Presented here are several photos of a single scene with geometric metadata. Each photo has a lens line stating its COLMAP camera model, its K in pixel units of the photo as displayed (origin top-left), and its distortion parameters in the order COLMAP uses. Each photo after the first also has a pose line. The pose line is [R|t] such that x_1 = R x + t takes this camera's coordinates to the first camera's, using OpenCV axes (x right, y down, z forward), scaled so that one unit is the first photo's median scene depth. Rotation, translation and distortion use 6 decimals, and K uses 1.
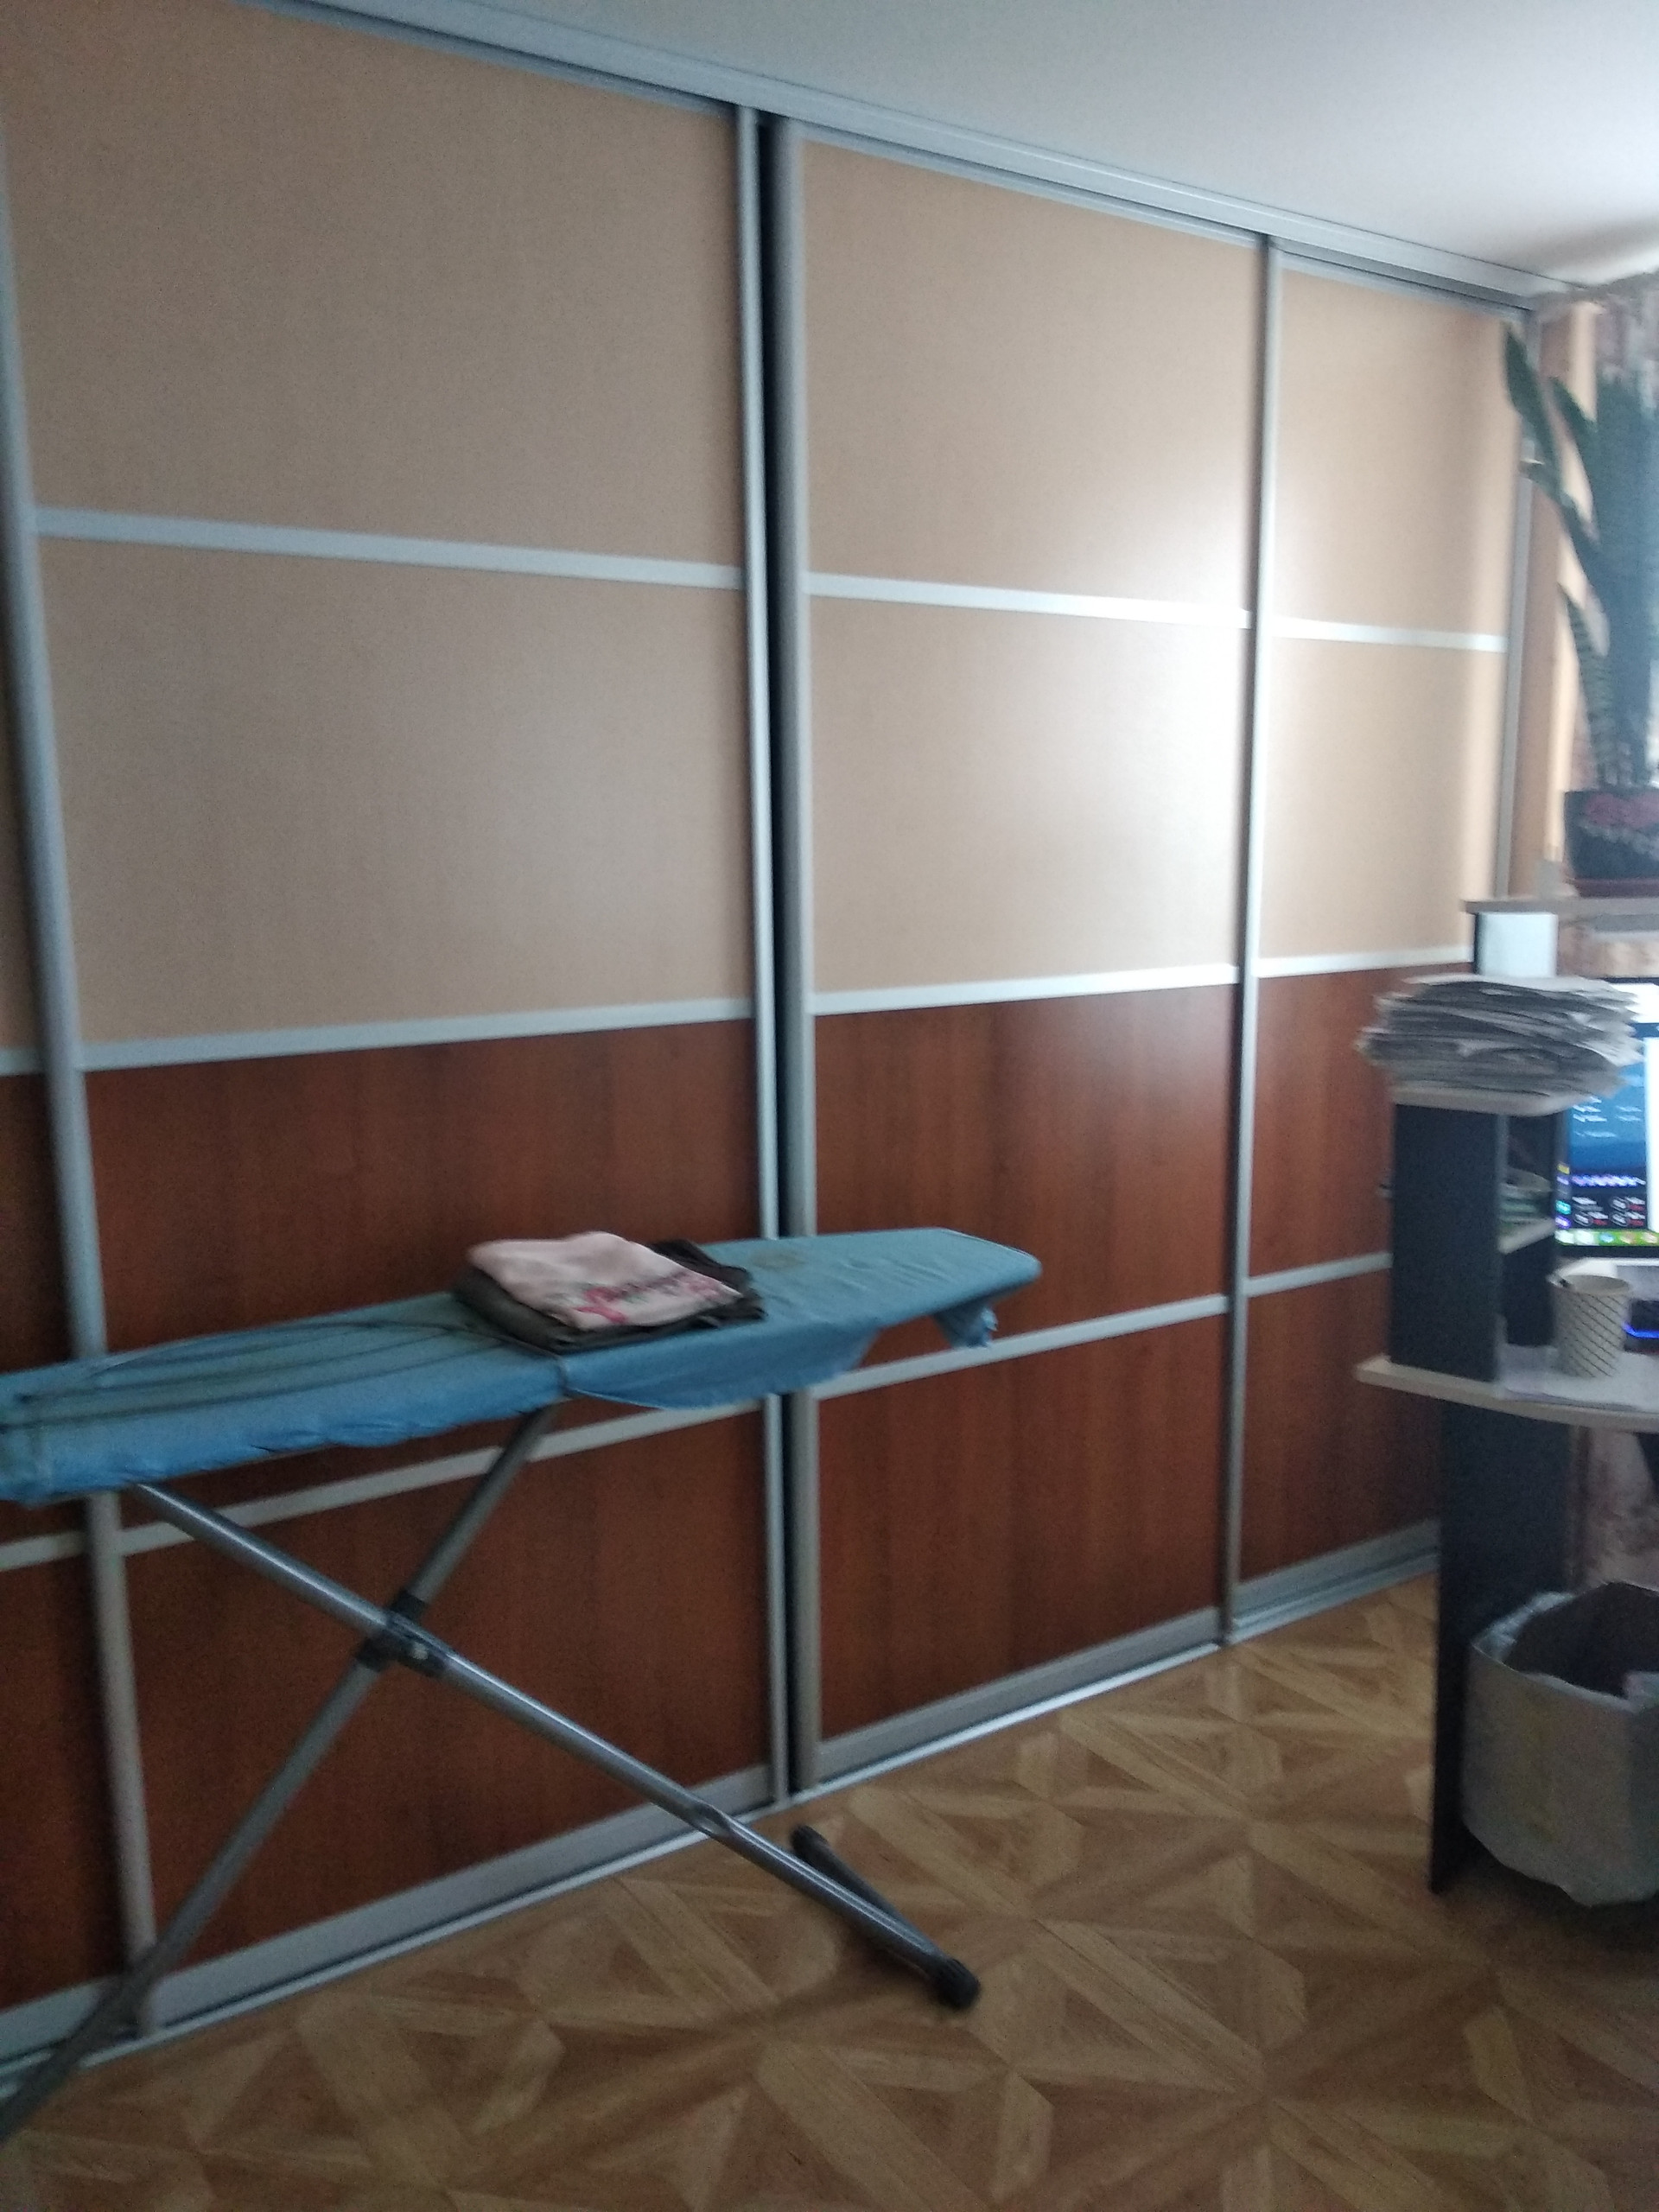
lens RADIAL K [[1723.8, 0, 829.5], [0, 1723.8, 1106.0], [0, 0, 1]] dist [0.058030, -0.084894]
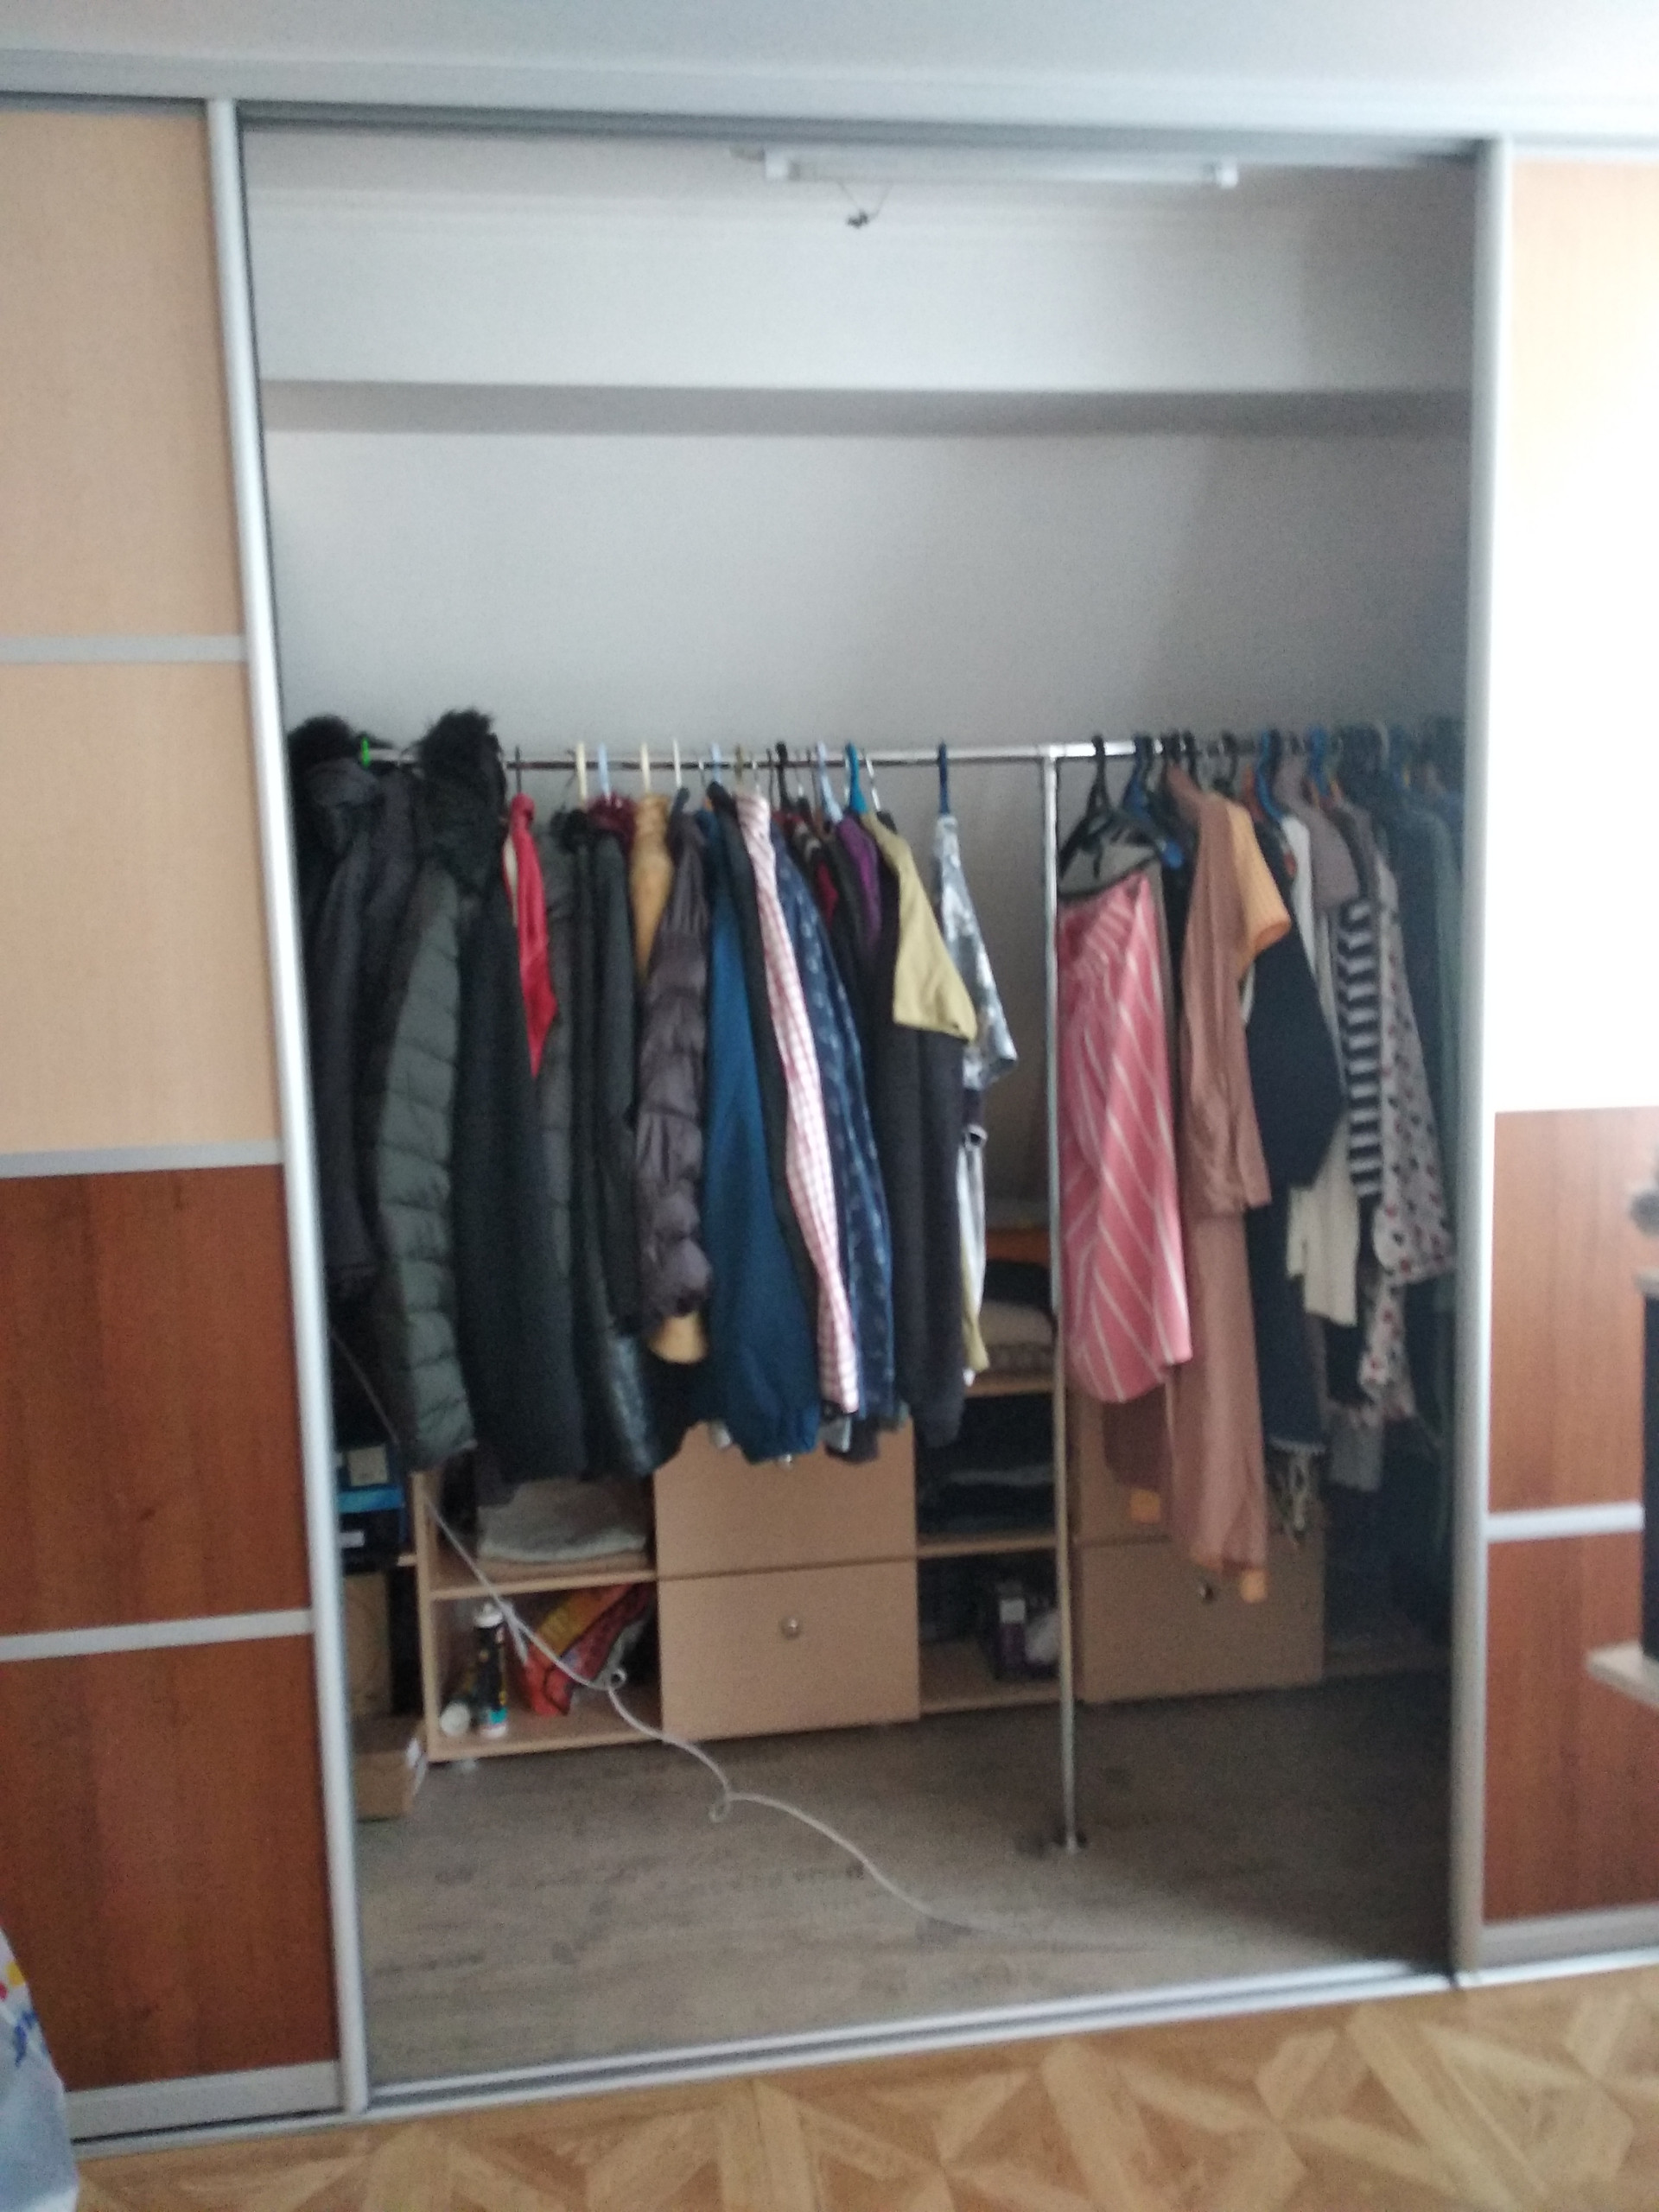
lens RADIAL K [[1723.8, 0, 829.5], [0, 1723.8, 1106.0], [0, 0, 1]] dist [0.058030, -0.084894]
pose [[0.906985, 0.036815, -0.419551, 0.261536], [-0.054406, 0.998067, -0.030035, -0.034315], [0.417634, 0.050067, 0.907235, 0.162364]]
